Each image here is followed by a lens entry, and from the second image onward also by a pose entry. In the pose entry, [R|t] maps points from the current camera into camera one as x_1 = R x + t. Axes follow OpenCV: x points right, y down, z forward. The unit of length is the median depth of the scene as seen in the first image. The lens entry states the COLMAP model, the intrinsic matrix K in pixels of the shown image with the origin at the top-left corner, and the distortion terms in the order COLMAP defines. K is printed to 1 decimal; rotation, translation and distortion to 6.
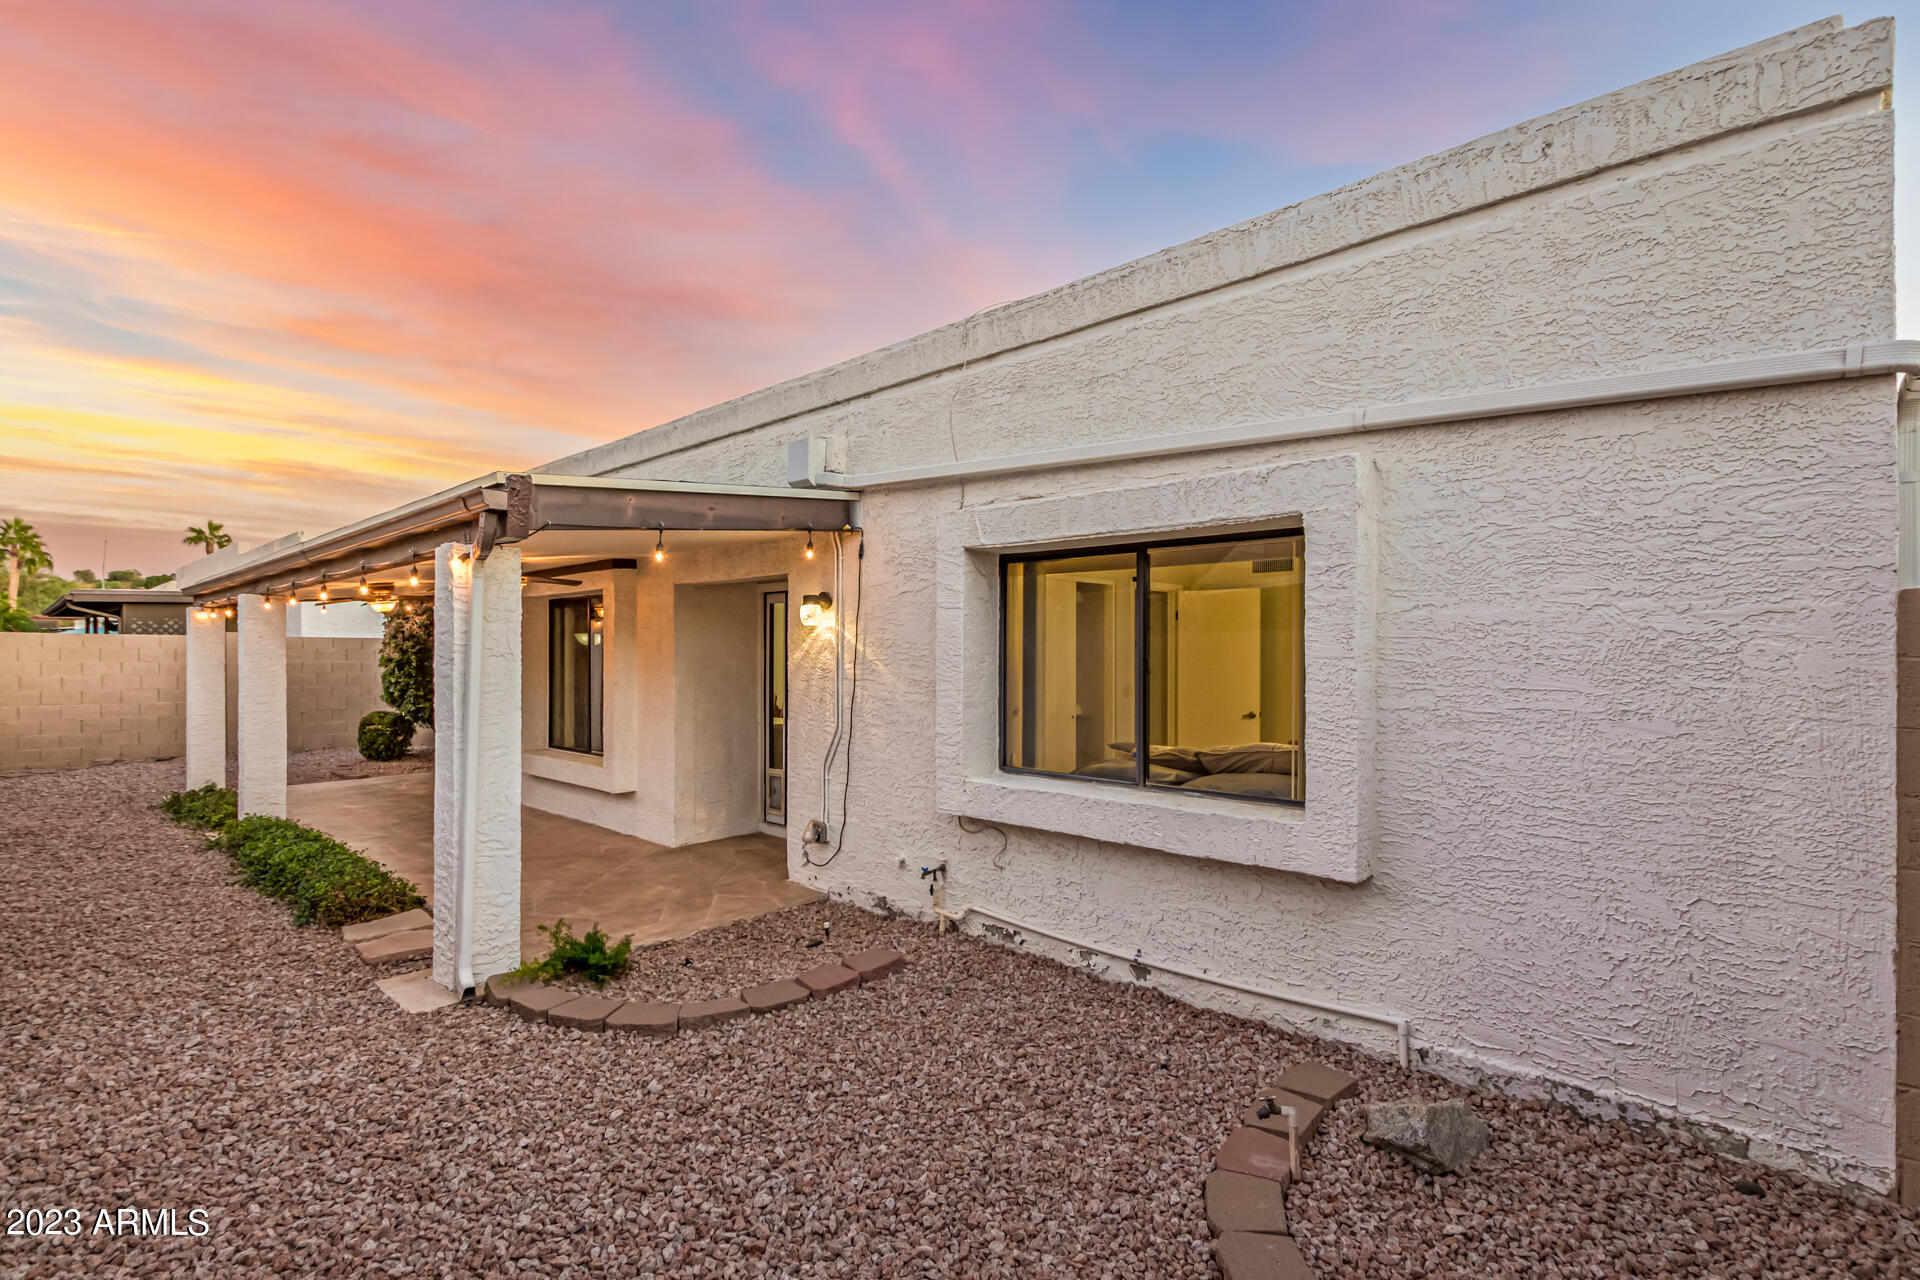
lens RADIAL K [[881.7, 0, 956.2], [0, 881.7, 653.8], [0, 0, 1]] dist [0.001718, -0.000355]
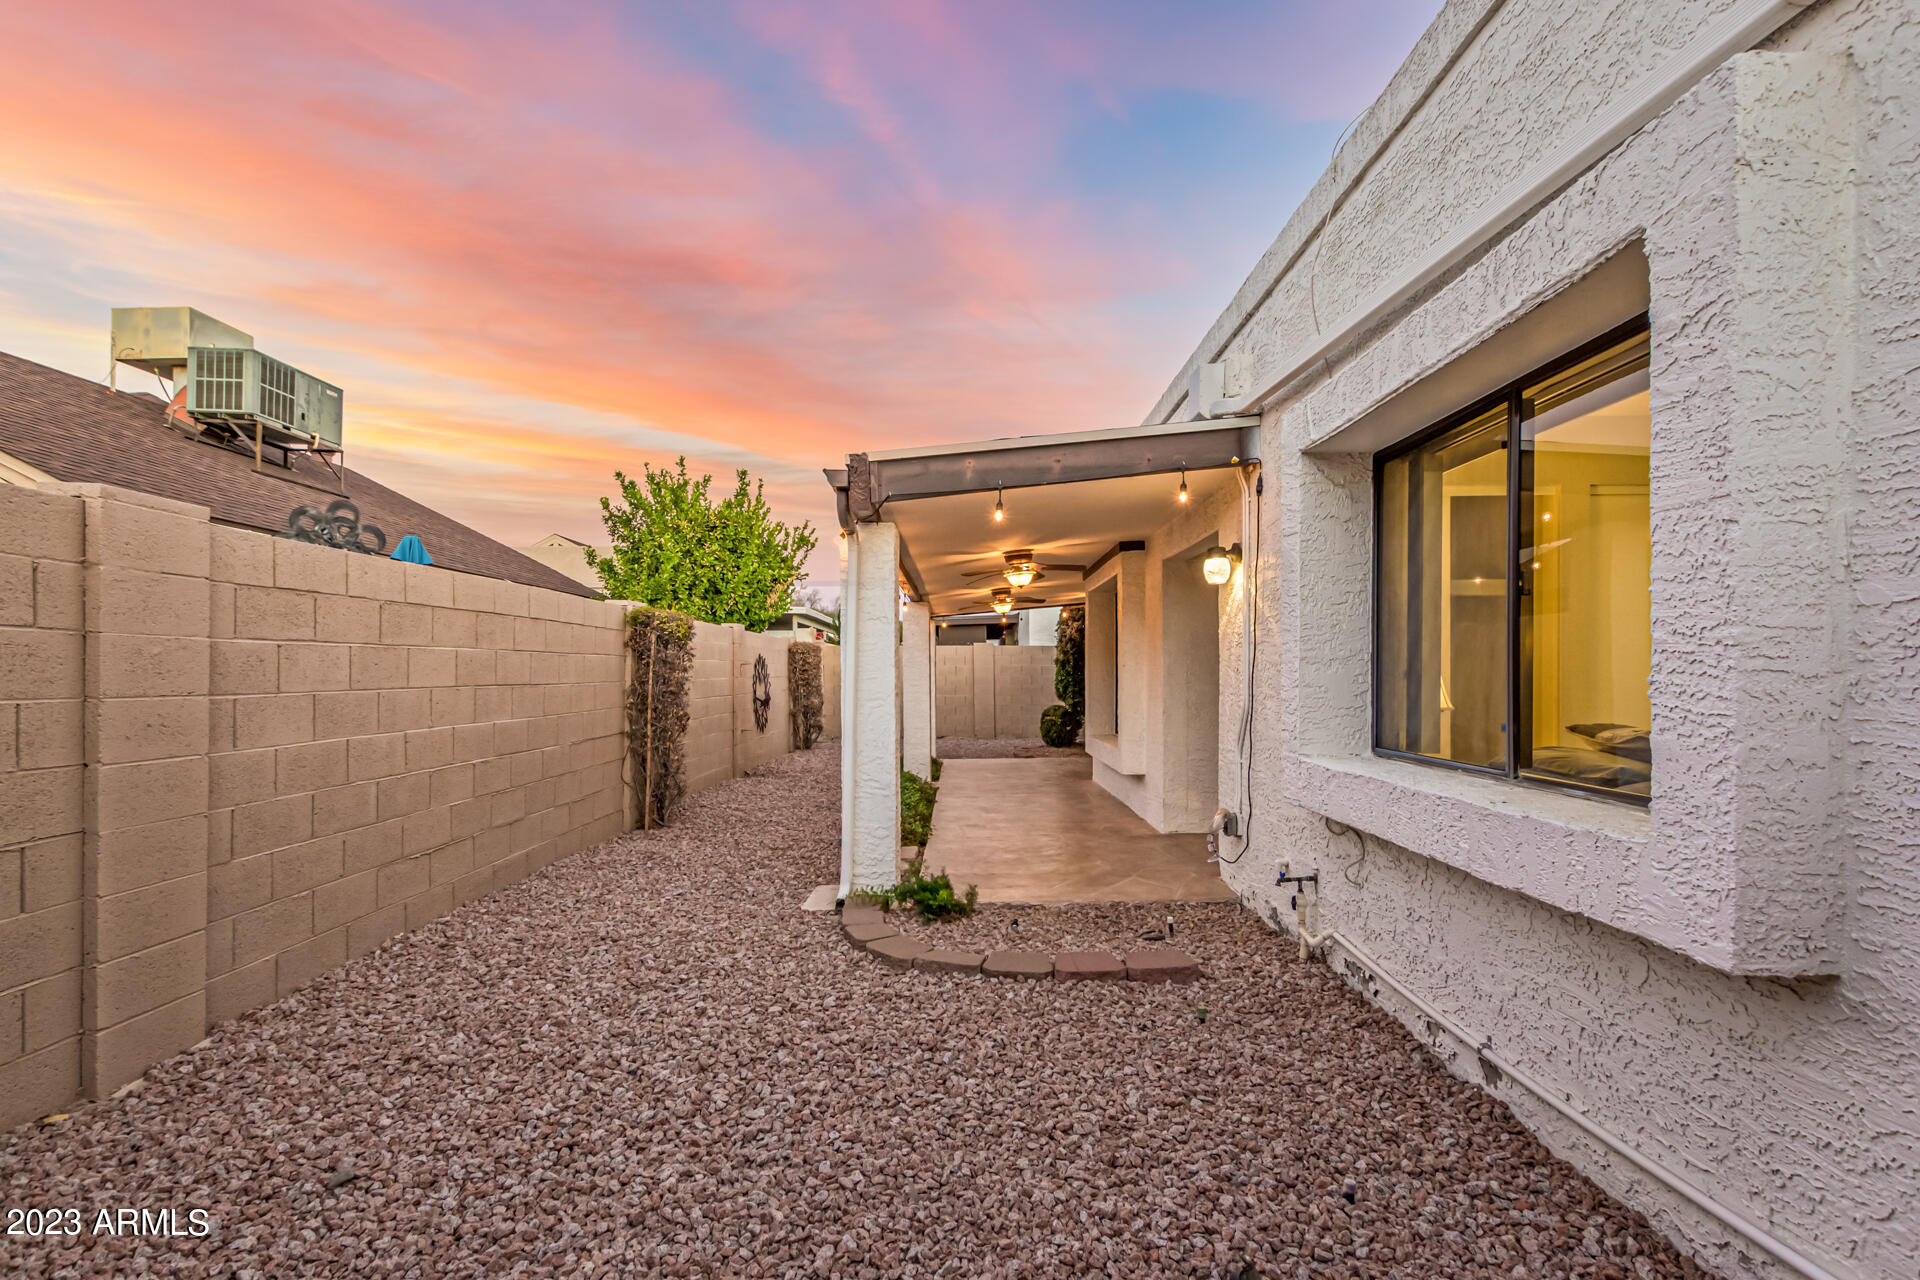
lens RADIAL K [[891.5, 0, 960.9], [0, 891.5, 682.9], [0, 0, 1]] dist [0.004559, -0.006309]
pose [[0.683186, 0.002478, -0.730240, 0.402667], [0.005481, 0.999949, 0.008521, 0.076478], [0.730223, -0.009824, 0.683138, 0.292789]]
